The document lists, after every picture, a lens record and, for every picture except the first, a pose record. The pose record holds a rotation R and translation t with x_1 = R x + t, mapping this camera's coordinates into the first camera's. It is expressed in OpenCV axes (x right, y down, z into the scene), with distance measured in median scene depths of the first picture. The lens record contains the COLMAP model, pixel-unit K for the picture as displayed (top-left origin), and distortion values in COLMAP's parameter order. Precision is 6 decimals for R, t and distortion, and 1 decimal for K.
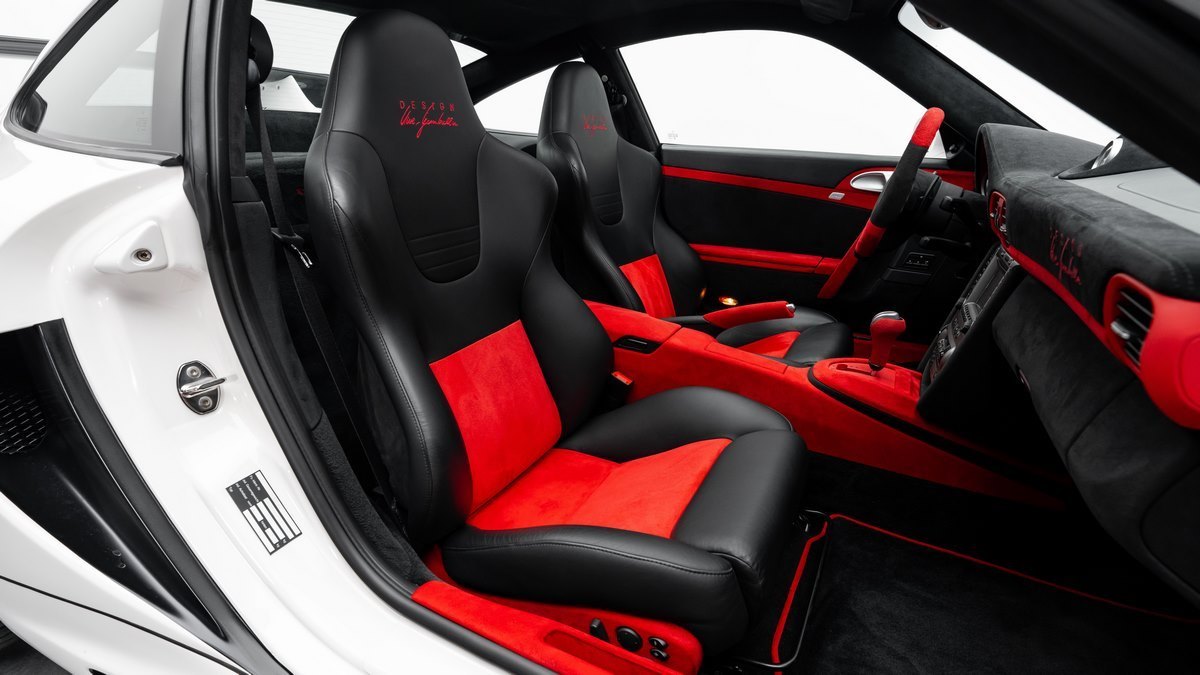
lens RADIAL K [[573.1, 0, 600.0], [0, 573.1, 337.5], [0, 0, 1]] dist [-0.078312, 0.036155]
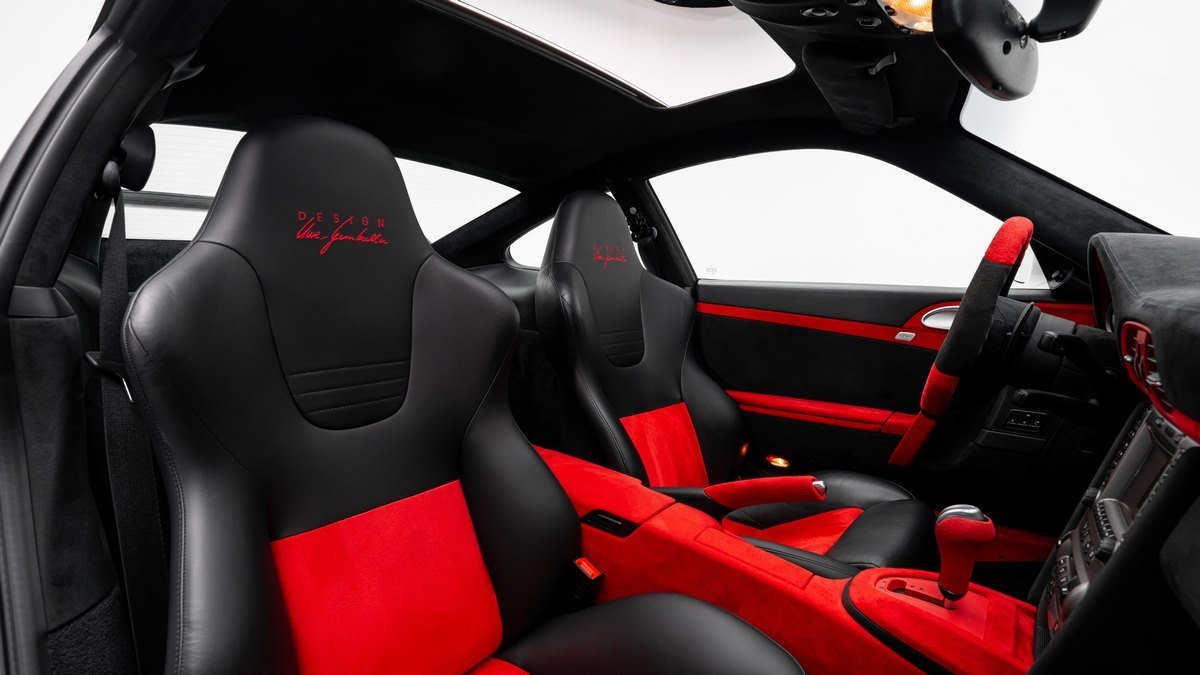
lens RADIAL K [[554.6, 0, 600.0], [0, 554.6, 337.5], [0, 0, 1]] dist [-0.071910, 0.026325]
pose [[0.983363, 0.017262, -0.180832, 0.184877], [-0.061184, 0.968784, -0.240237, -0.051227], [0.171040, 0.247304, 0.953722, 0.260993]]
